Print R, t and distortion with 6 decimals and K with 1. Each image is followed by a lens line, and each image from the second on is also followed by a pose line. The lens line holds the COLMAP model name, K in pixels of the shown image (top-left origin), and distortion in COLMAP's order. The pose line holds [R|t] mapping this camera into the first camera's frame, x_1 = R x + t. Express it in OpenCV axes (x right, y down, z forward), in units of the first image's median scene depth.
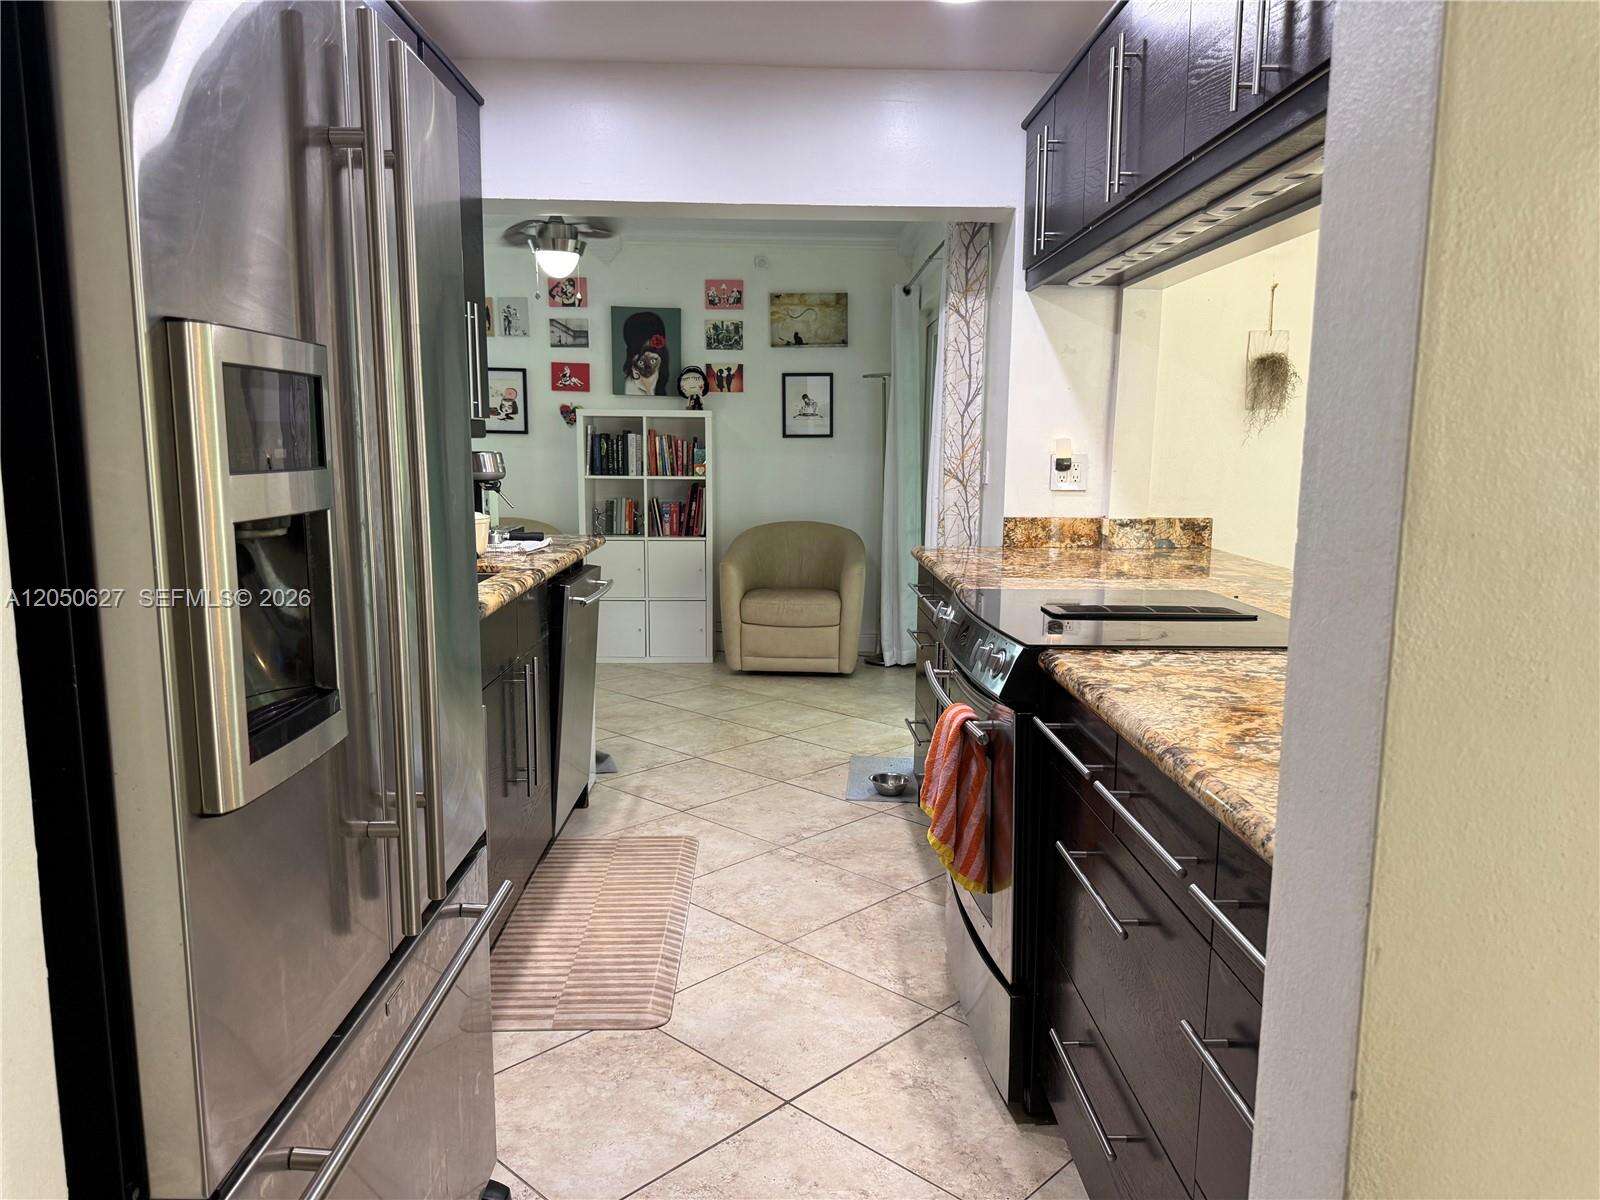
lens RADIAL K [[1164.5, 0, 807.6], [0, 1164.5, 622.7], [0, 0, 1]] dist [0.083283, -0.082866]
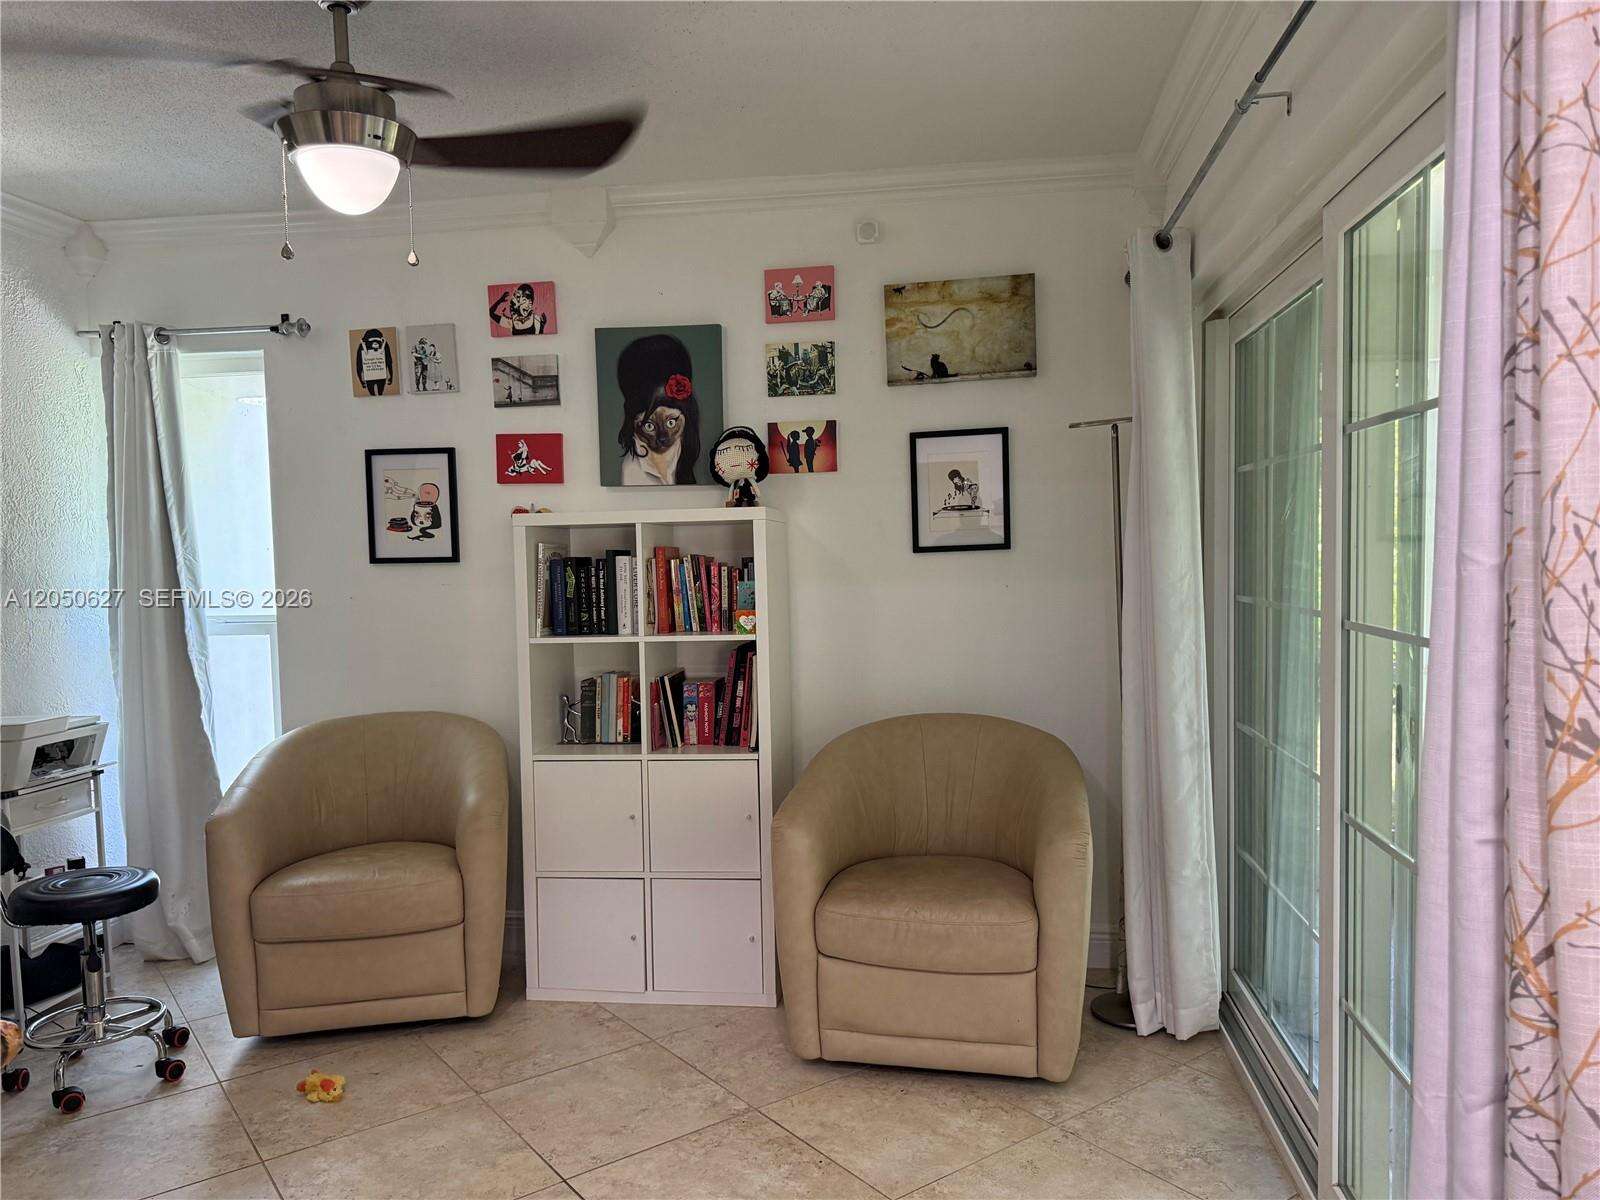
lens RADIAL K [[1122.5, 0, 800.2], [0, 1122.5, 611.4], [0, 0, 1]] dist [0.112689, -0.206540]
pose [[0.984953, -0.022575, -0.171343, 0.014964], [0.005386, 0.994960, -0.100126, -0.083568], [0.172740, 0.097696, 0.980110, 0.506060]]
